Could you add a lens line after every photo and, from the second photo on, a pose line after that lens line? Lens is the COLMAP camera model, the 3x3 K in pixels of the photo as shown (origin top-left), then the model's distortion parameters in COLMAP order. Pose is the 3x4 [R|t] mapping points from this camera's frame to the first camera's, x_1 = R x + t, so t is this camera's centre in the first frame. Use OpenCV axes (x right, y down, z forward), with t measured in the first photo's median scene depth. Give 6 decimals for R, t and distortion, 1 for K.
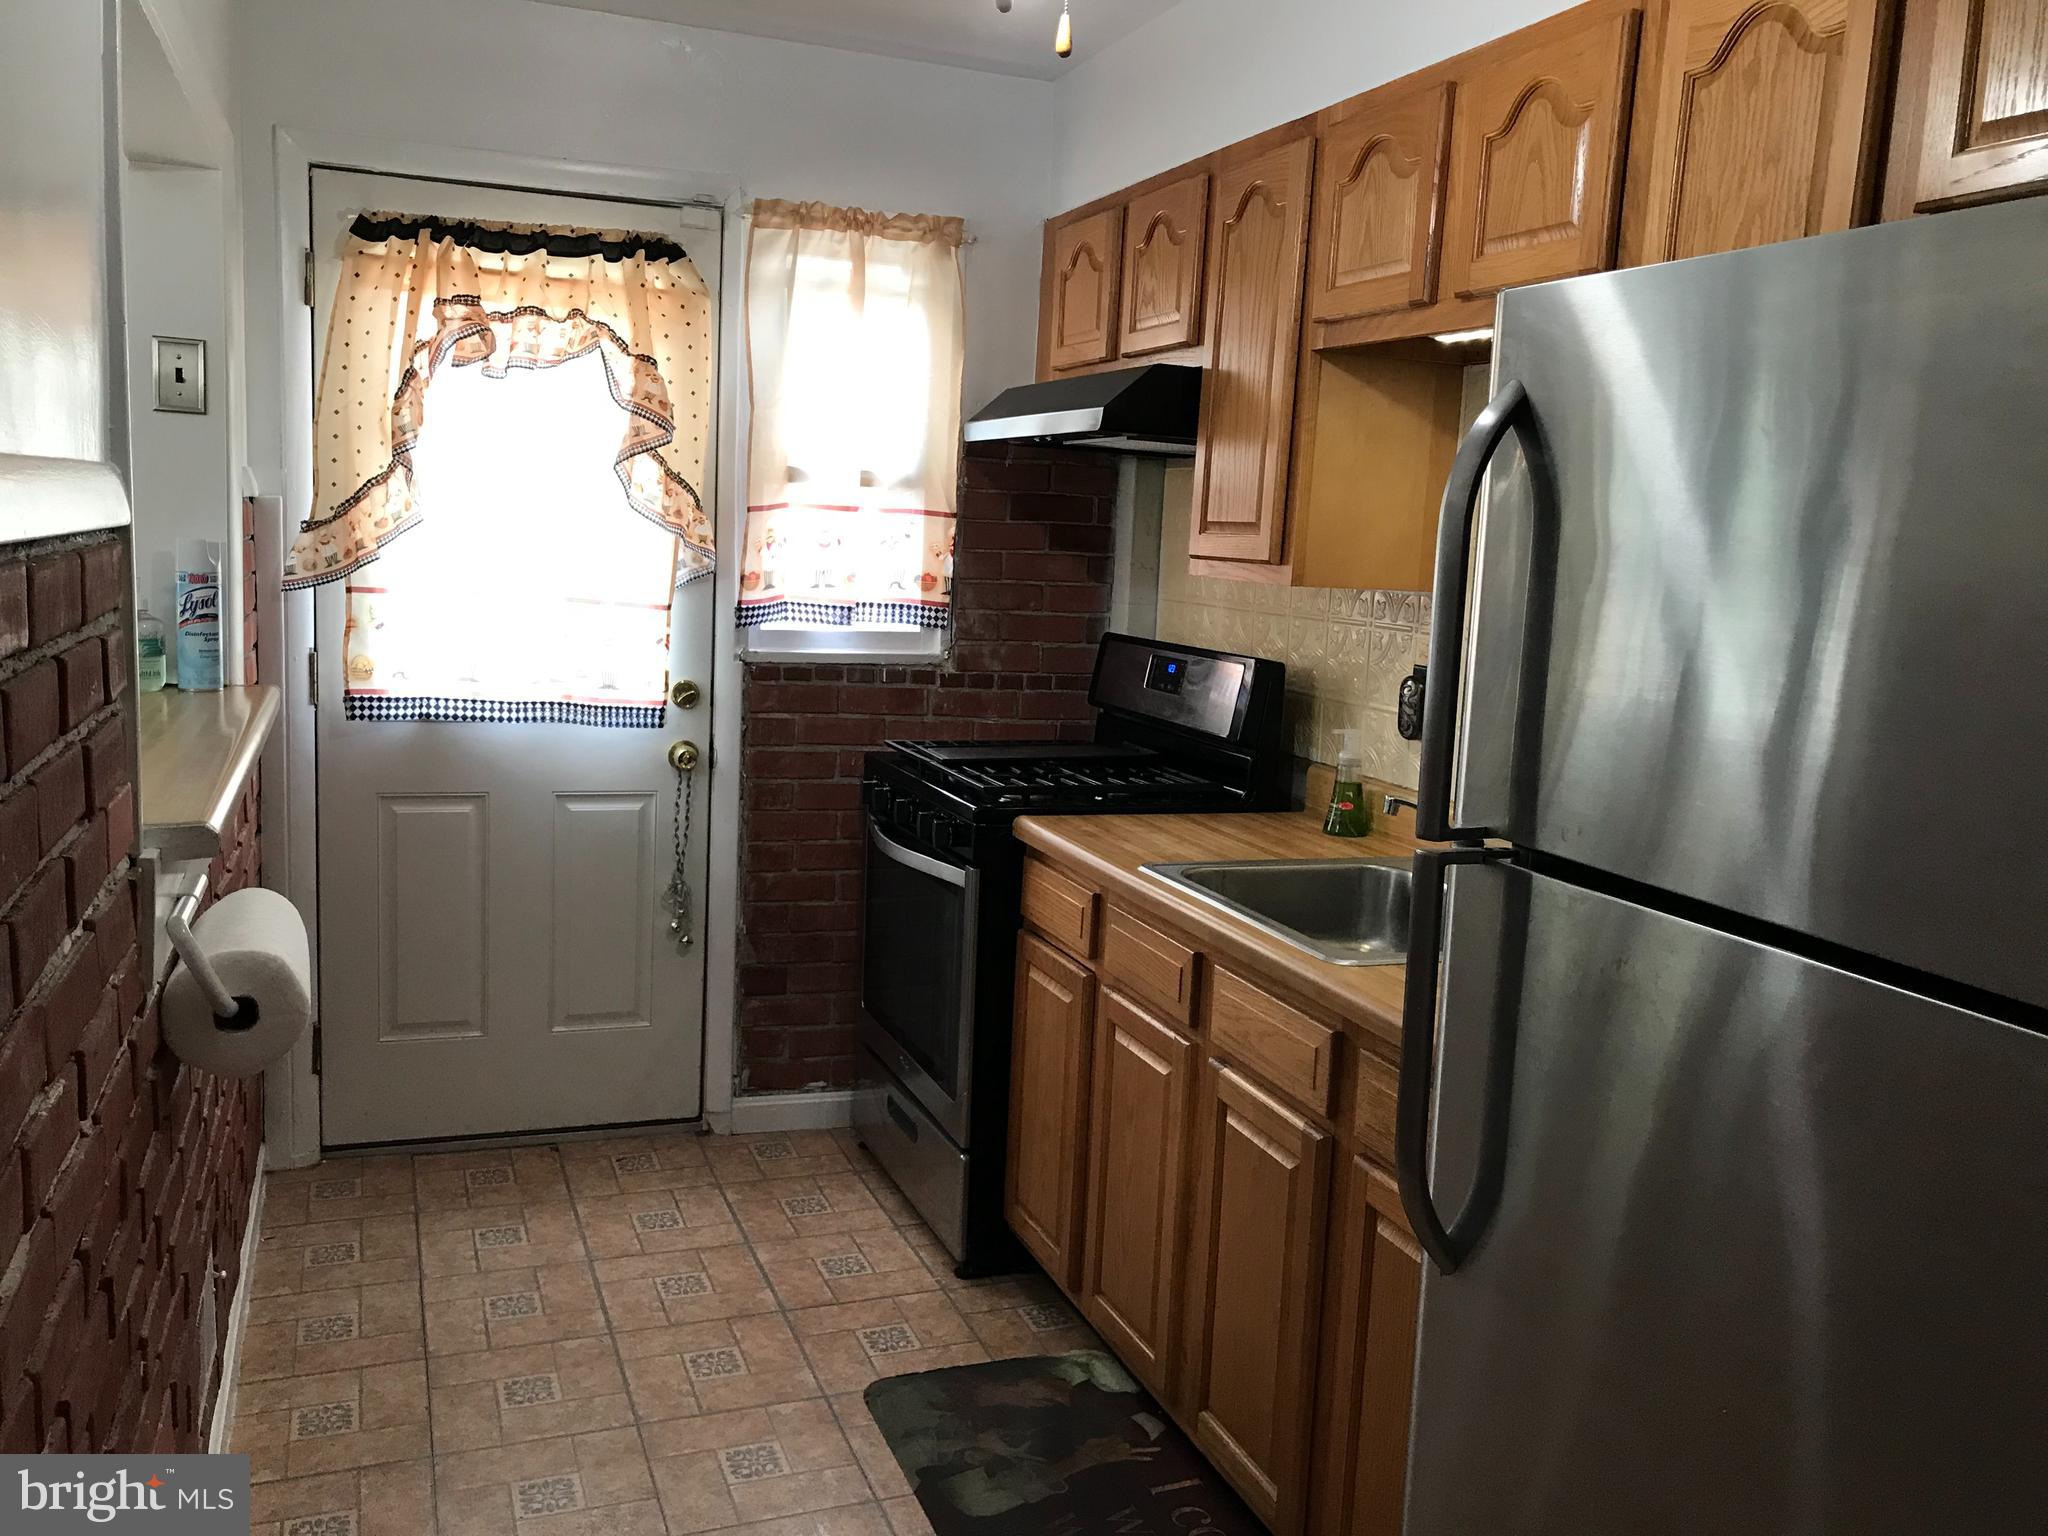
lens RADIAL K [[1687.0, 0, 1033.1], [0, 1687.0, 759.1], [0, 0, 1]] dist [0.036782, -0.034555]
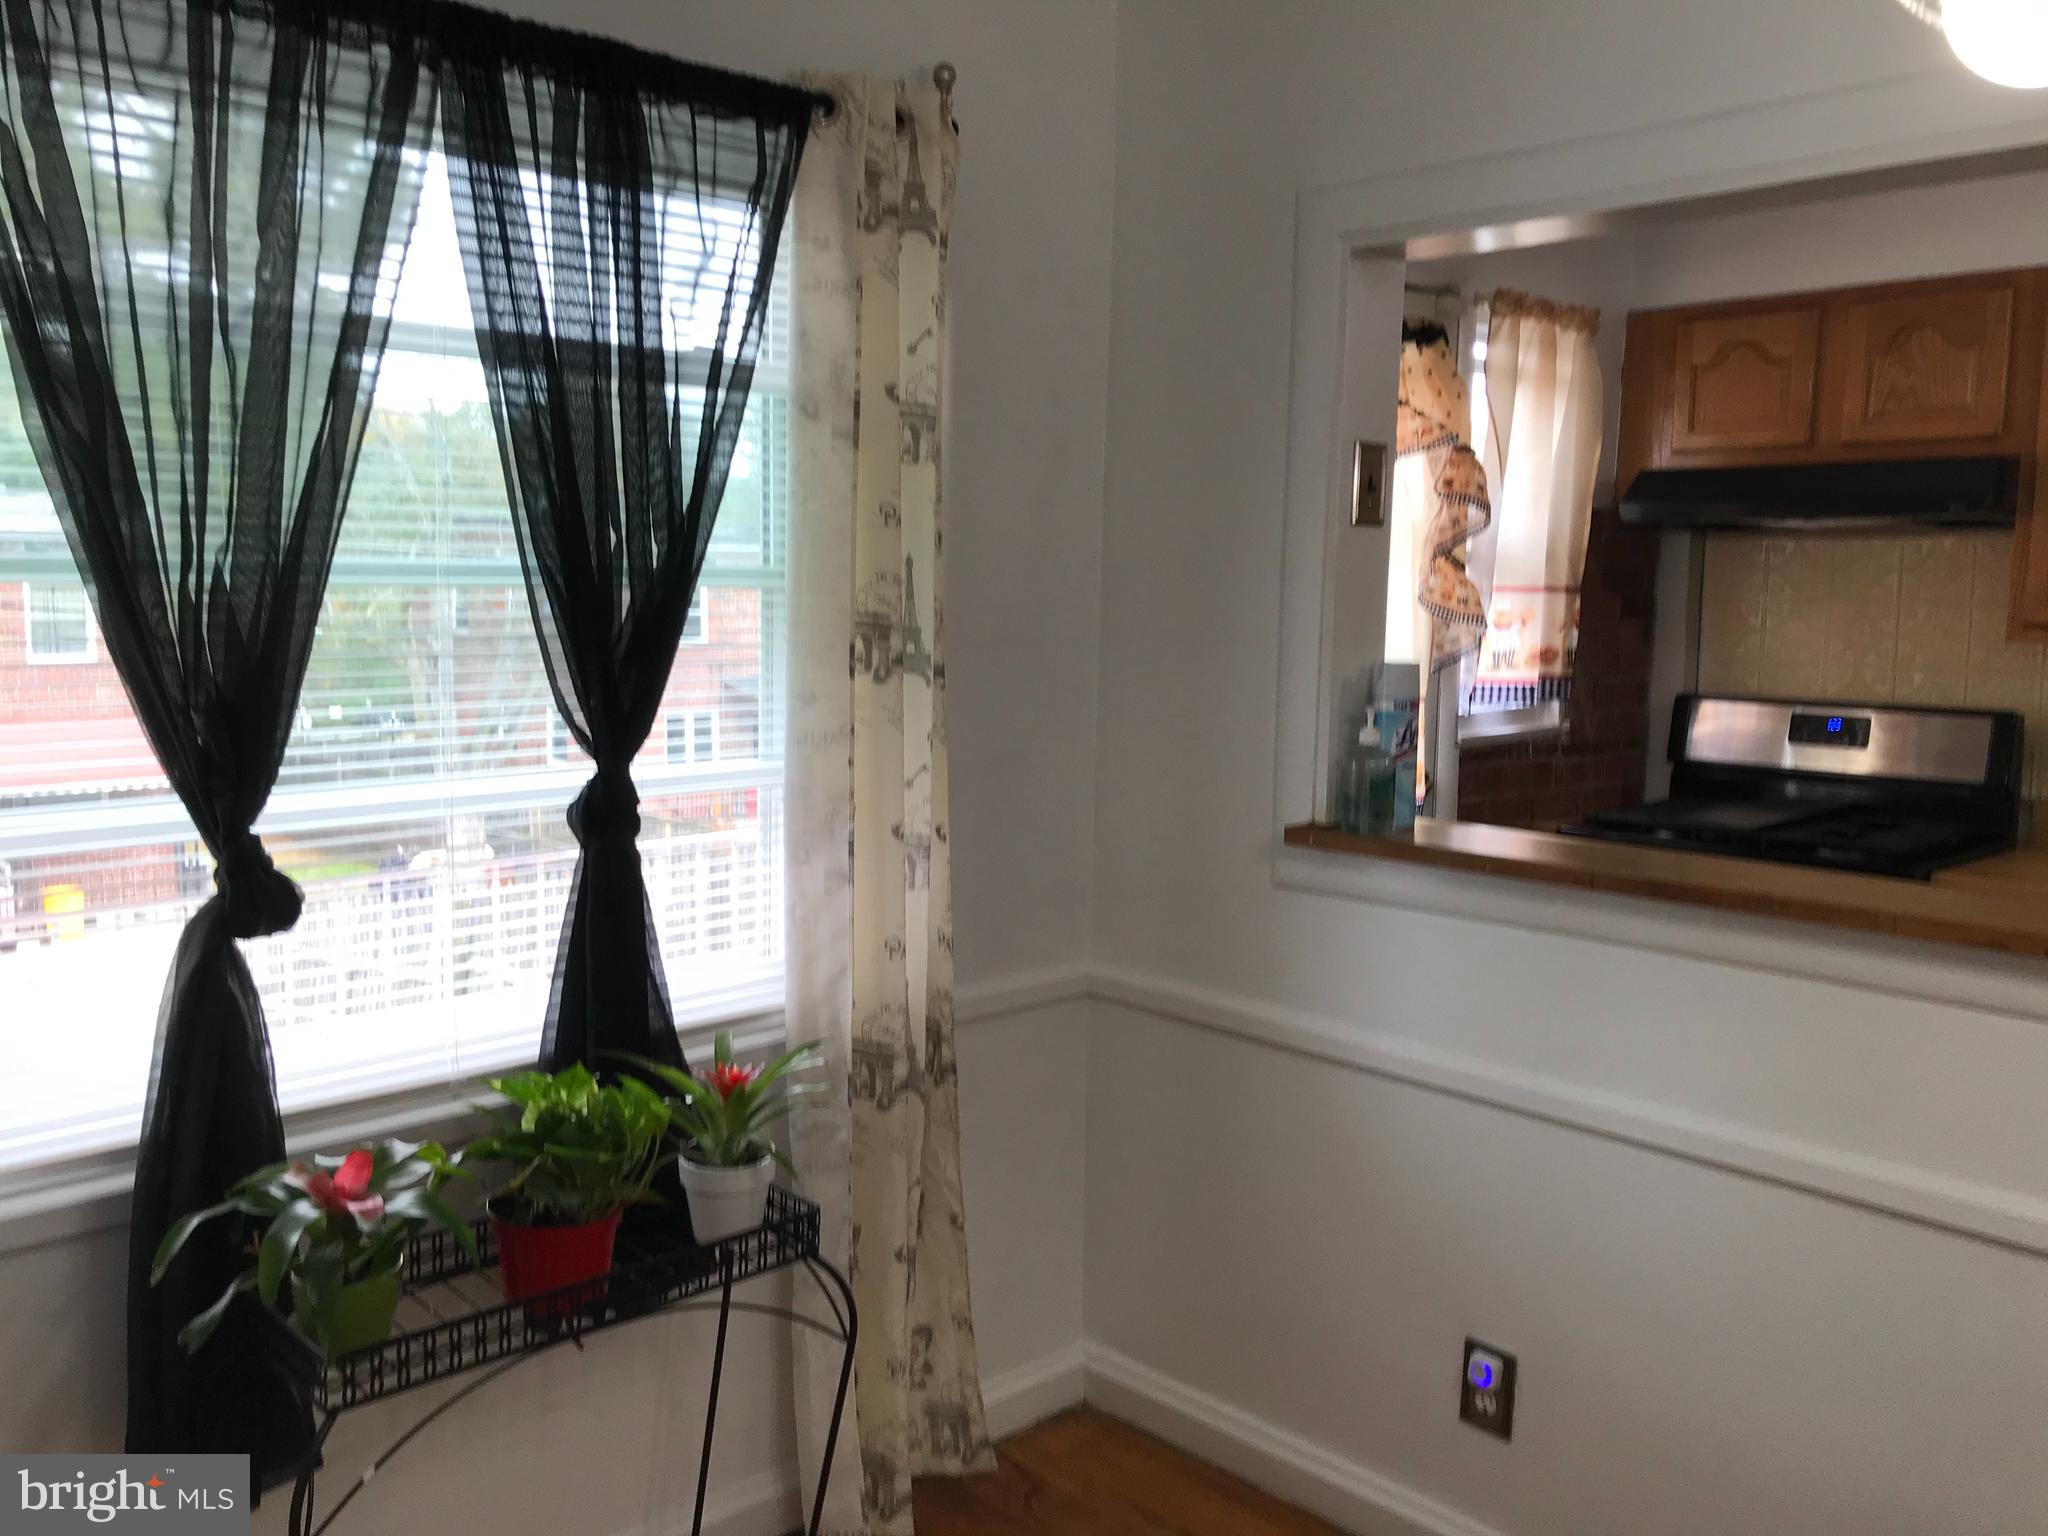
lens RADIAL K [[1687.0, 0, 1010.0], [0, 1687.0, 750.0], [0, 0, 1]] dist [0.036782, -0.034555]
pose [[0.921378, -0.071661, 0.382005, -0.918493], [0.080179, 0.996760, -0.006404, -0.081667], [-0.380309, 0.036529, 0.924138, 0.211339]]
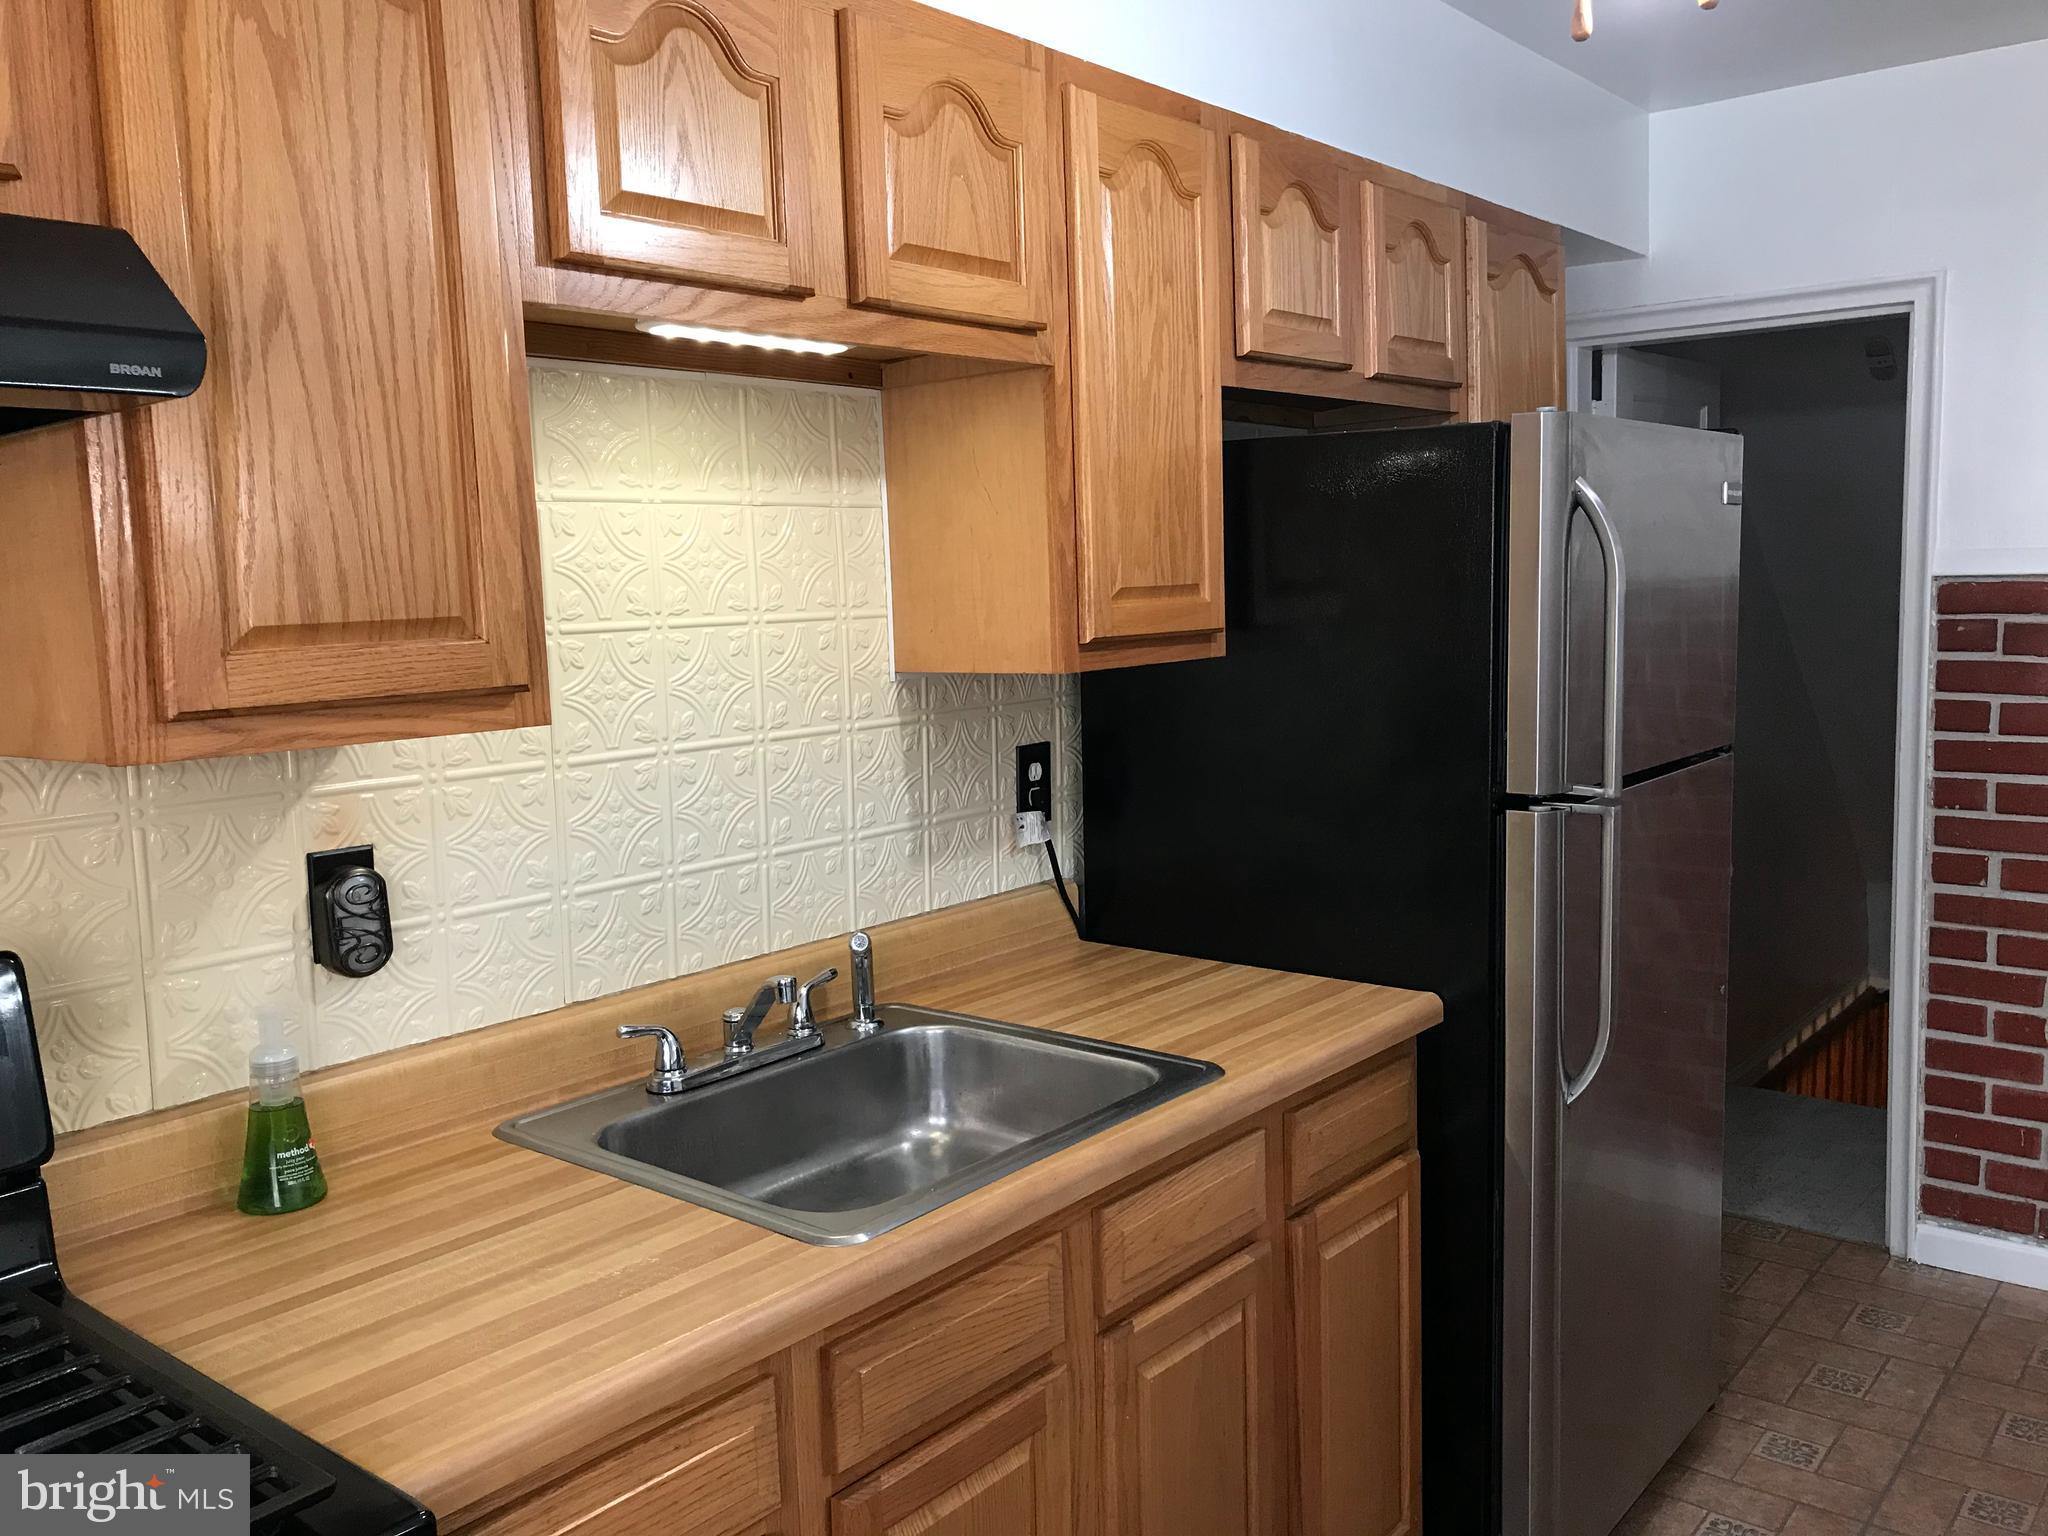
lens RADIAL K [[1687.0, 0, 1020.3], [0, 1687.0, 754.6], [0, 0, 1]] dist [0.036782, -0.034555]
pose [[-0.489150, -0.128237, 0.862721, -0.349448], [0.127049, 0.968106, 0.215936, -0.167836], [-0.862897, 0.215233, -0.457257, 0.974783]]
